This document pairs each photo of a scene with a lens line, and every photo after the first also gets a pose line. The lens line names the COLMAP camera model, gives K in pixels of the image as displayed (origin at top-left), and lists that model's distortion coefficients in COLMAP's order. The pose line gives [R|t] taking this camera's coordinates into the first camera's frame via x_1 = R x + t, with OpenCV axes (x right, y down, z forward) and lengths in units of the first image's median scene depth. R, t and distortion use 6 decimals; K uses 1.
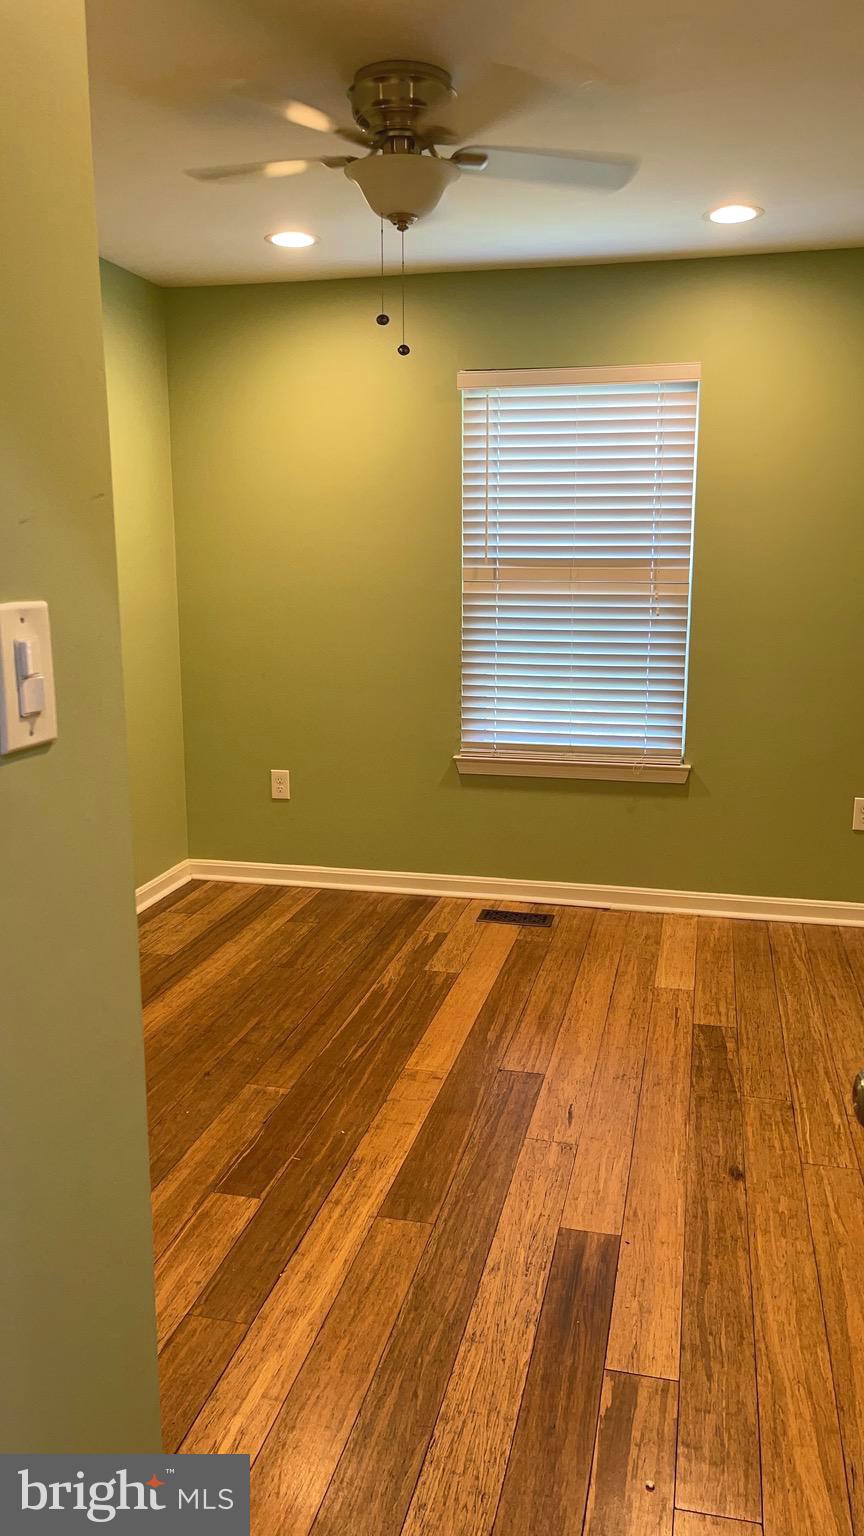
lens RADIAL K [[1129.3, 0, 453.8], [0, 1129.3, 767.7], [0, 0, 1]] dist [0.004546, -0.000969]
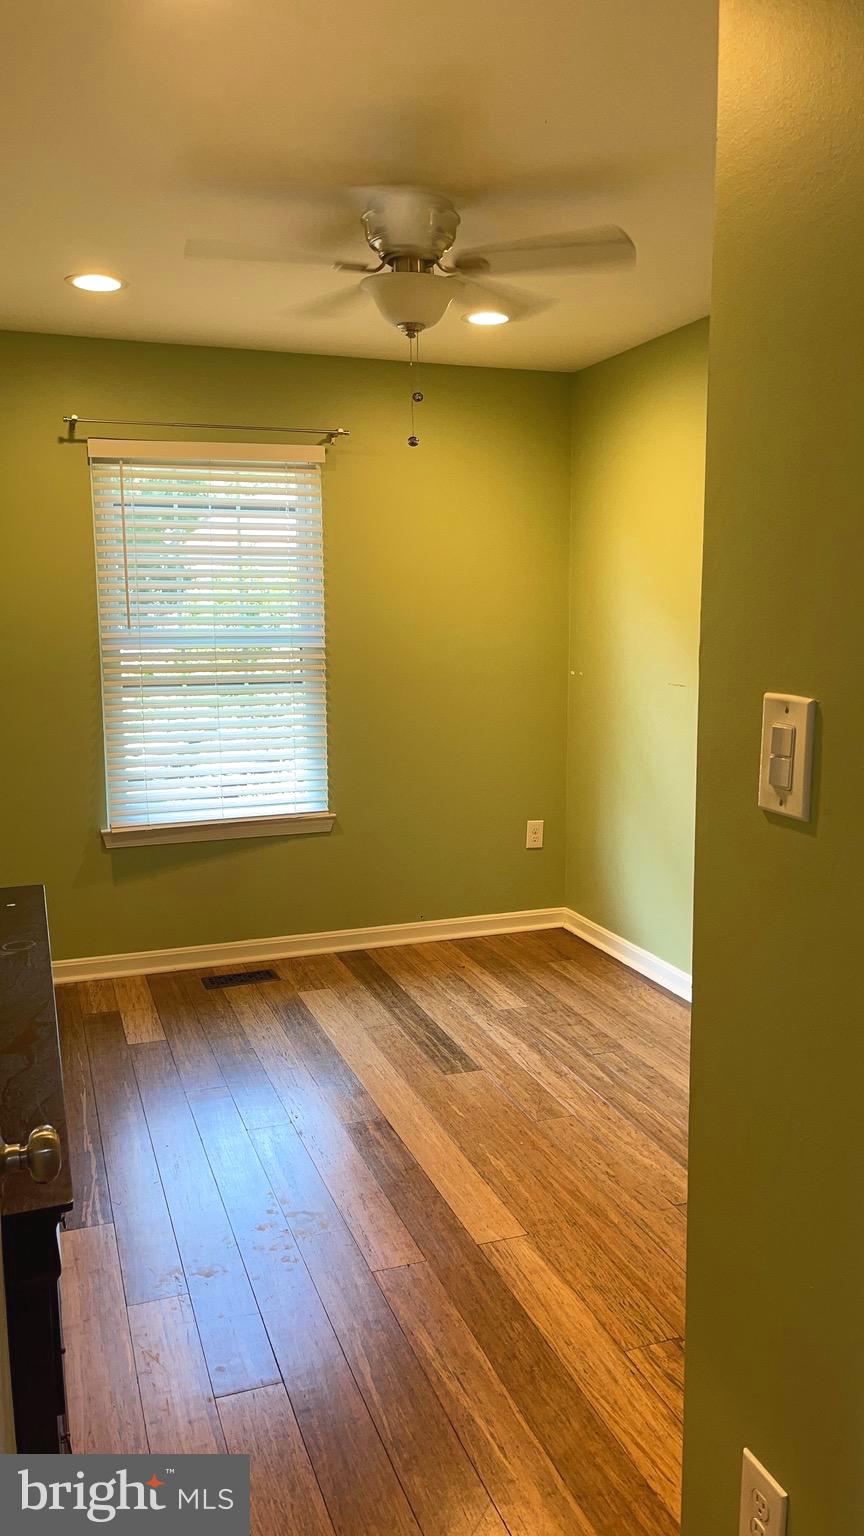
lens RADIAL K [[1129.3, 0, 453.8], [0, 1129.3, 767.7], [0, 0, 1]] dist [0.004546, -0.000969]
pose [[0.835473, -0.084136, 0.543052, -0.414306], [0.111874, 0.993556, -0.018182, -0.019595], [-0.538022, 0.075944, 0.839502, 0.058823]]
